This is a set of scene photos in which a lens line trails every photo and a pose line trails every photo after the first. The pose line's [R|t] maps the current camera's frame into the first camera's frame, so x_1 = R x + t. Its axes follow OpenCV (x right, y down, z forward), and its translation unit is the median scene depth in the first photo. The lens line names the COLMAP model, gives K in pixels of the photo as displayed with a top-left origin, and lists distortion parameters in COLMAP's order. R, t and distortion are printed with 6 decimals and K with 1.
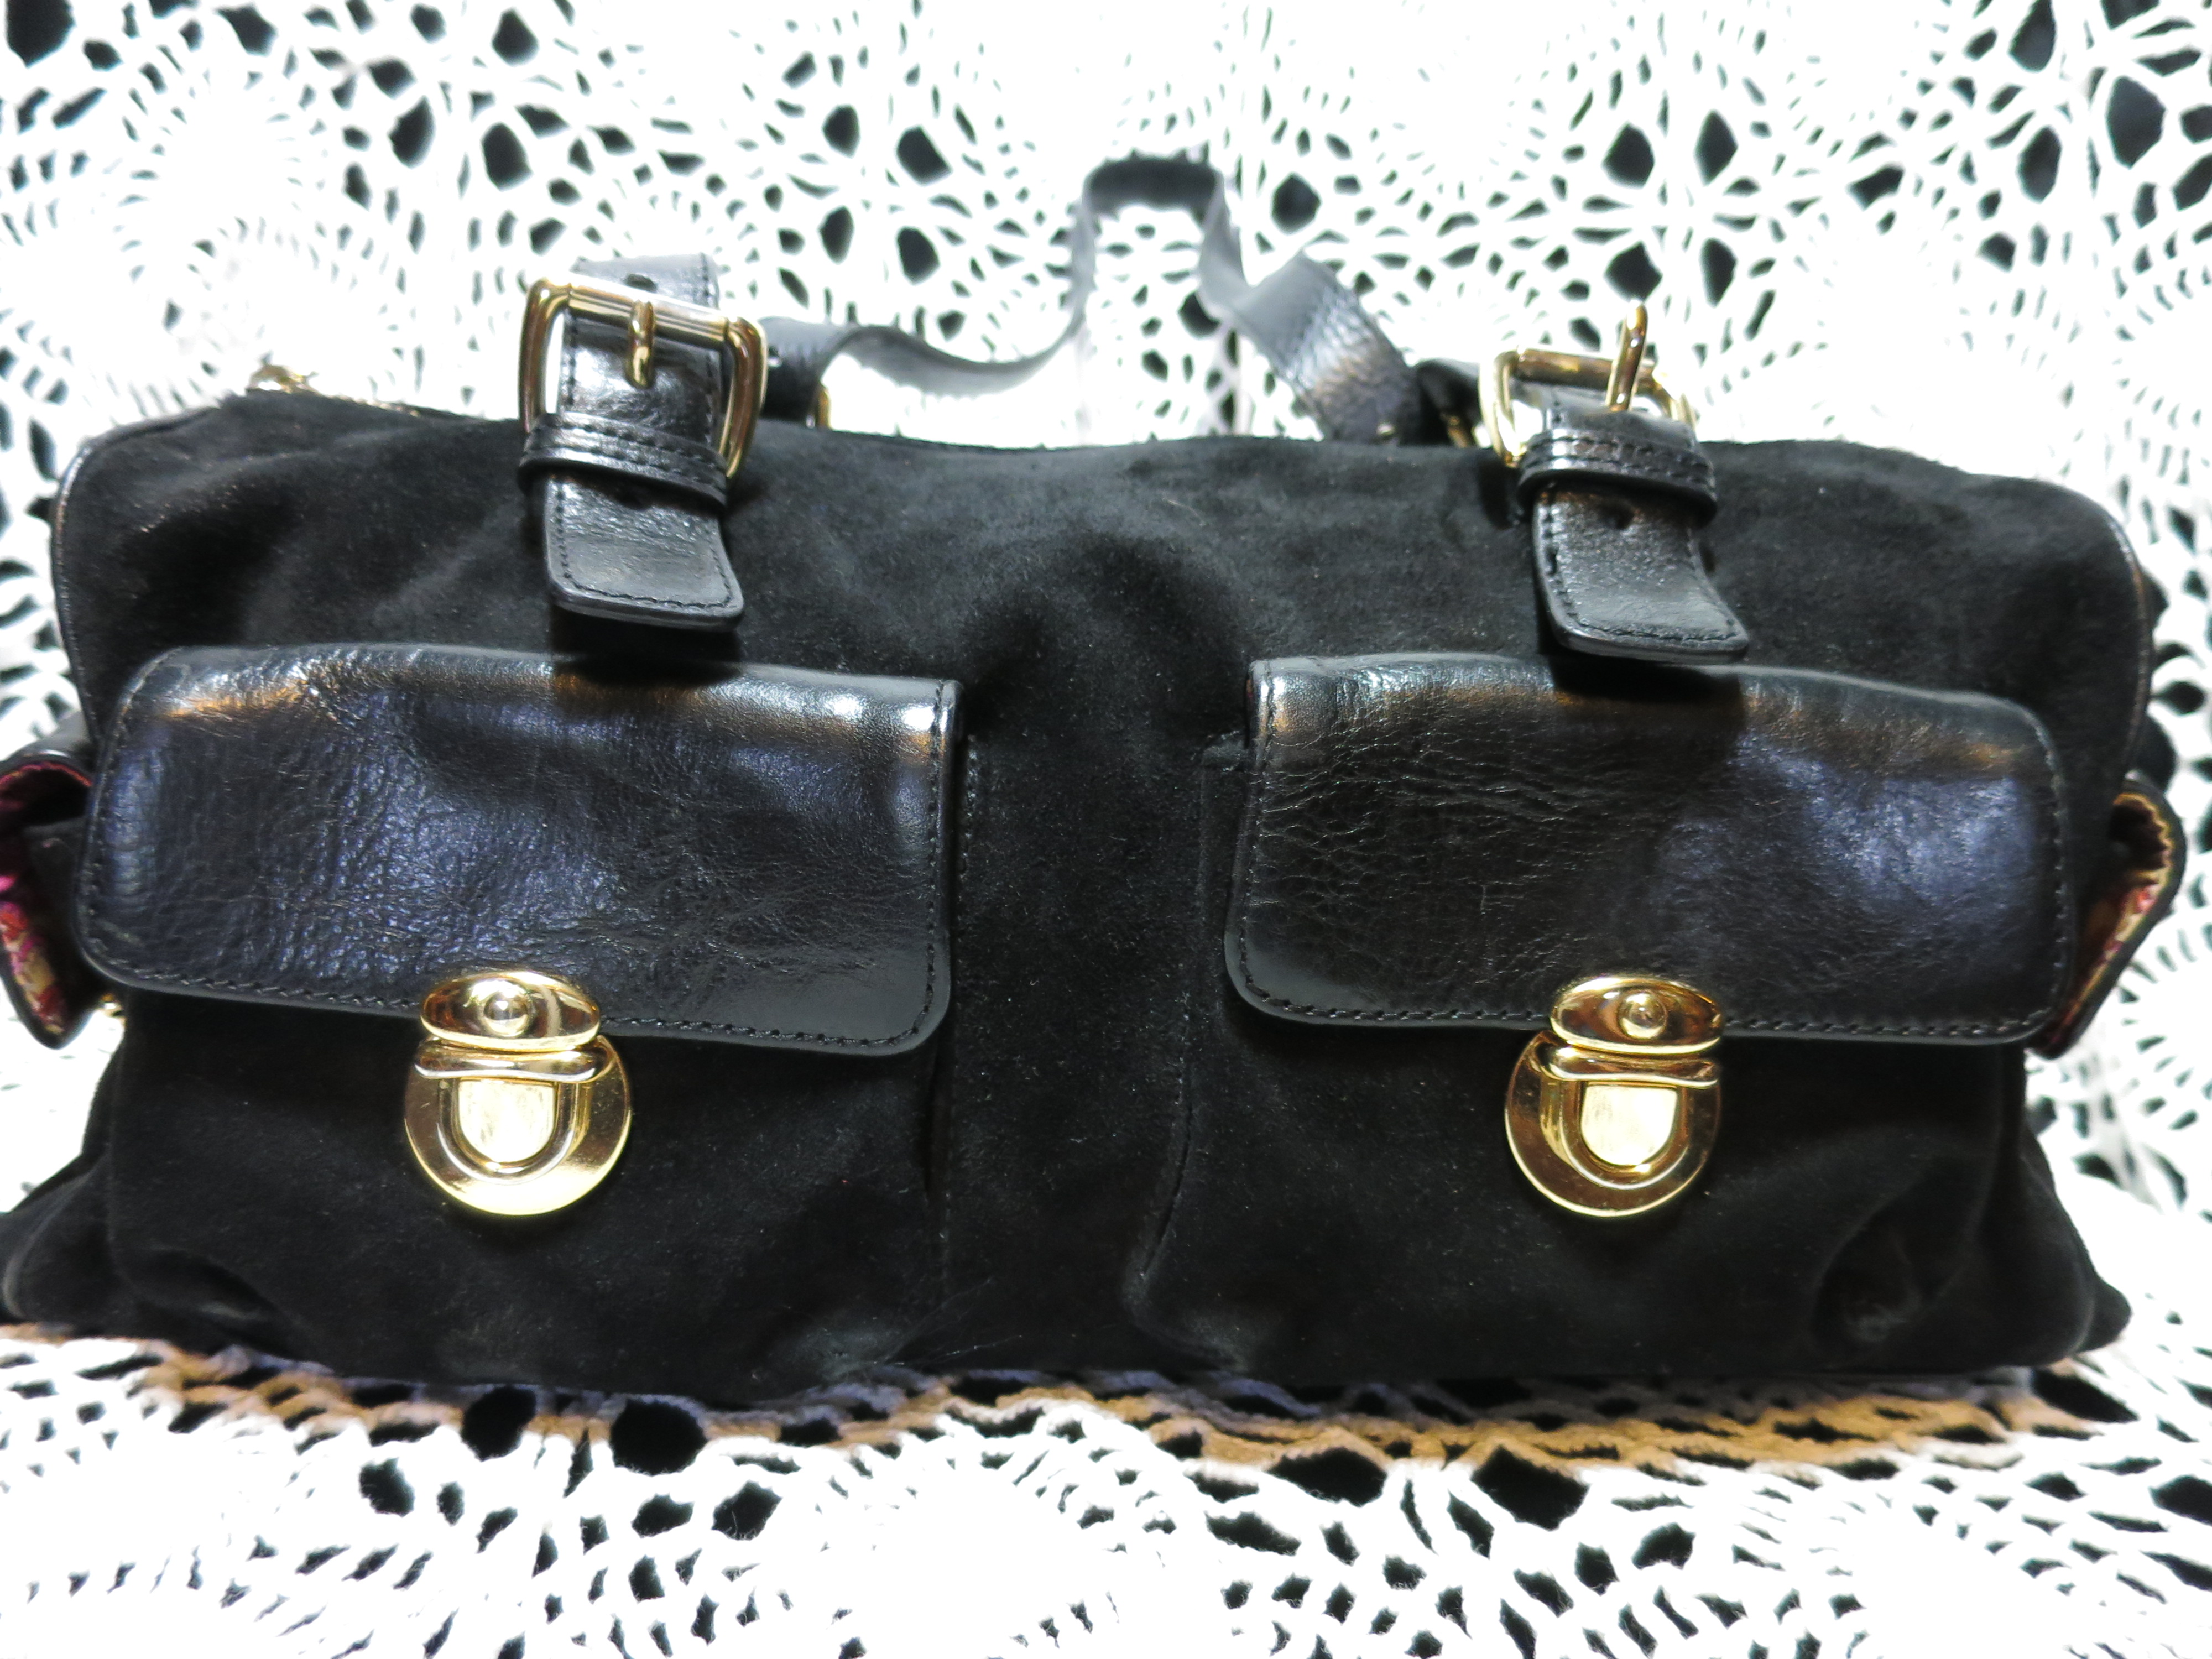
lens RADIAL K [[1515.1, 0, 1138.9], [0, 1515.1, 851.1], [0, 0, 1]] dist [-0.045396, 0.006054]
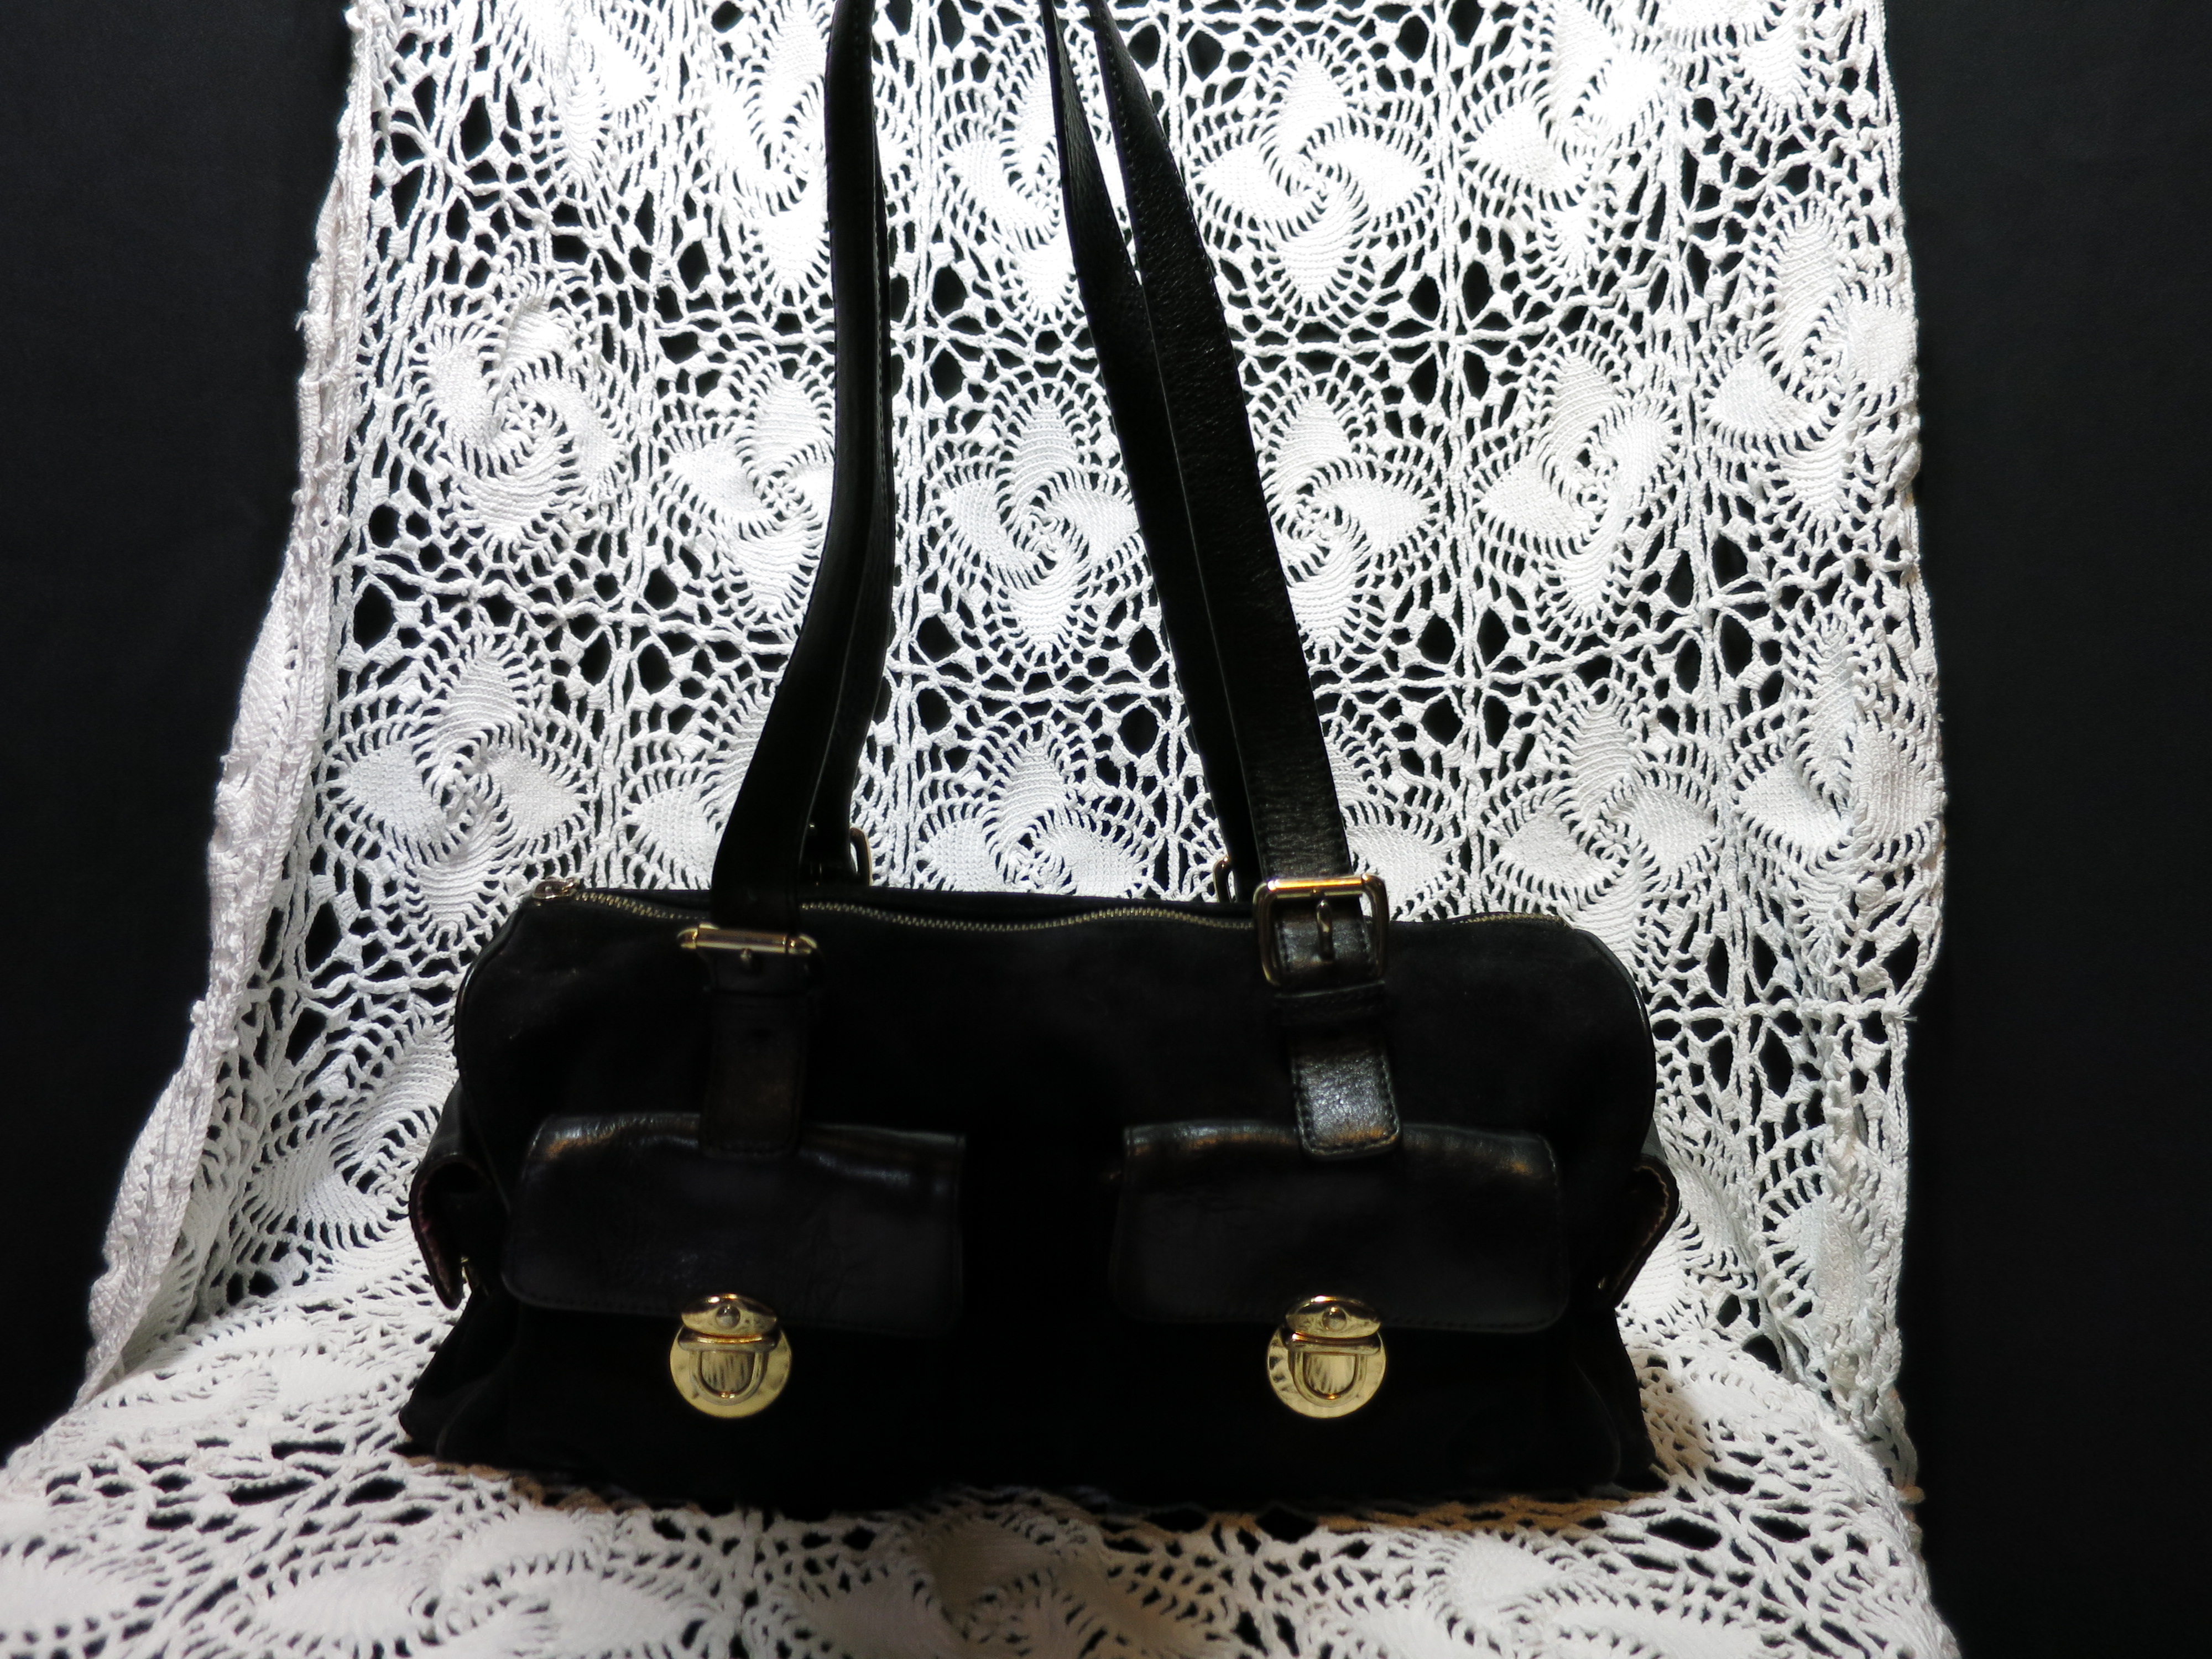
lens RADIAL K [[1515.1, 0, 1166.2], [0, 1515.1, 839.8], [0, 0, 1]] dist [-0.045396, 0.006054]
pose [[0.999683, -0.023166, 0.009841, 0.032642], [0.024447, 0.986701, -0.160694, -0.030316], [-0.005987, 0.160884, 0.986955, -0.259749]]
